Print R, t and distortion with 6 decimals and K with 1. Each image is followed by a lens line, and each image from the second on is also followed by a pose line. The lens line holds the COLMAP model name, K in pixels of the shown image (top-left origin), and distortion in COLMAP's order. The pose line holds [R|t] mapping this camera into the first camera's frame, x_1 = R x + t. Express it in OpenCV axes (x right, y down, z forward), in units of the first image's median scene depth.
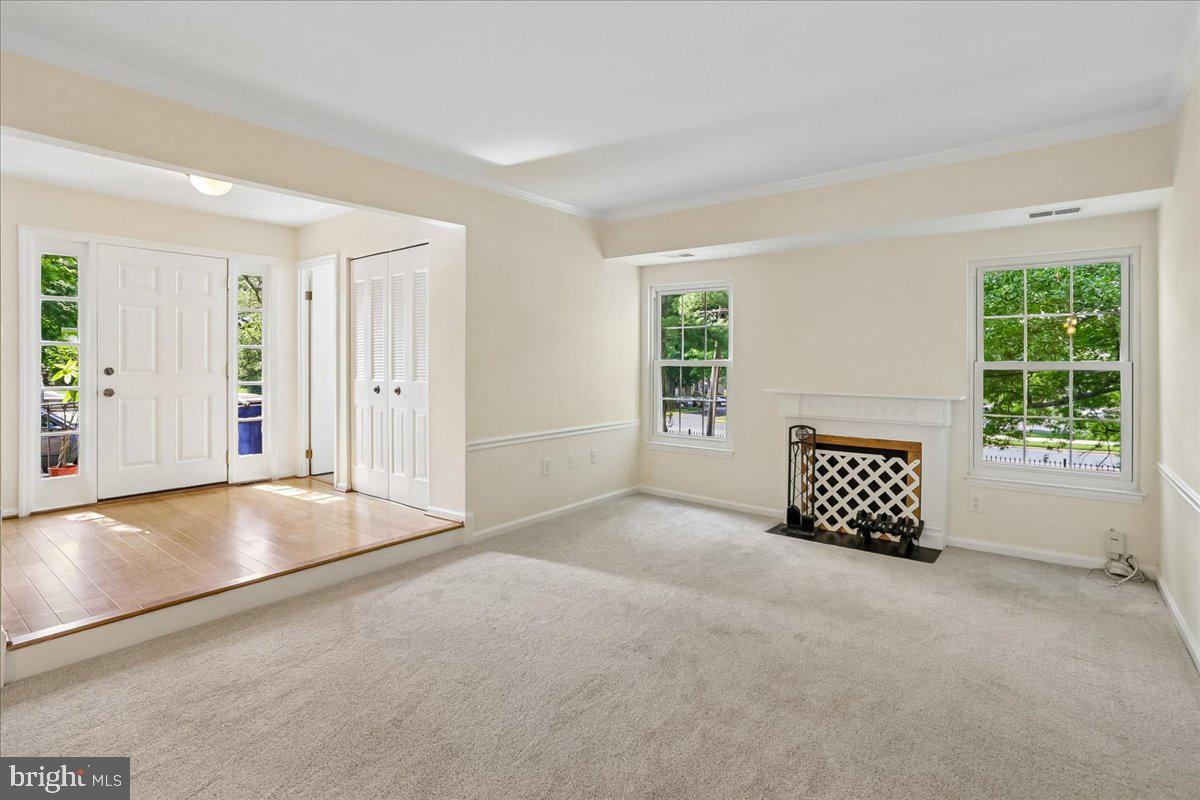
lens RADIAL K [[582.5, 0, 610.0], [0, 582.5, 366.7], [0, 0, 1]] dist [-0.032203, 0.012173]
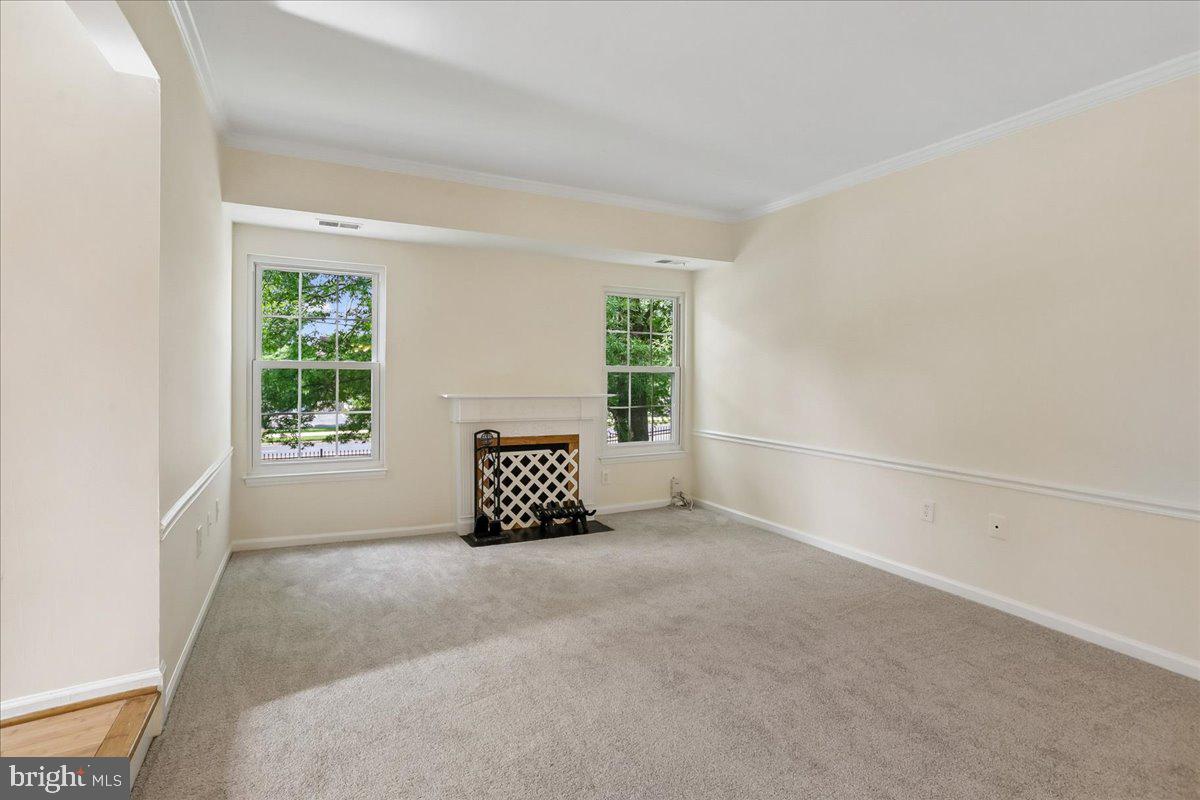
lens RADIAL K [[582.5, 0, 597.8], [0, 582.5, 375.8], [0, 0, 1]] dist [-0.032203, 0.012173]
pose [[0.431604, -0.008688, 0.902021, -0.507036], [-0.004413, 0.999921, 0.011742, -0.002521], [-0.902052, -0.009048, 0.431532, 0.440709]]
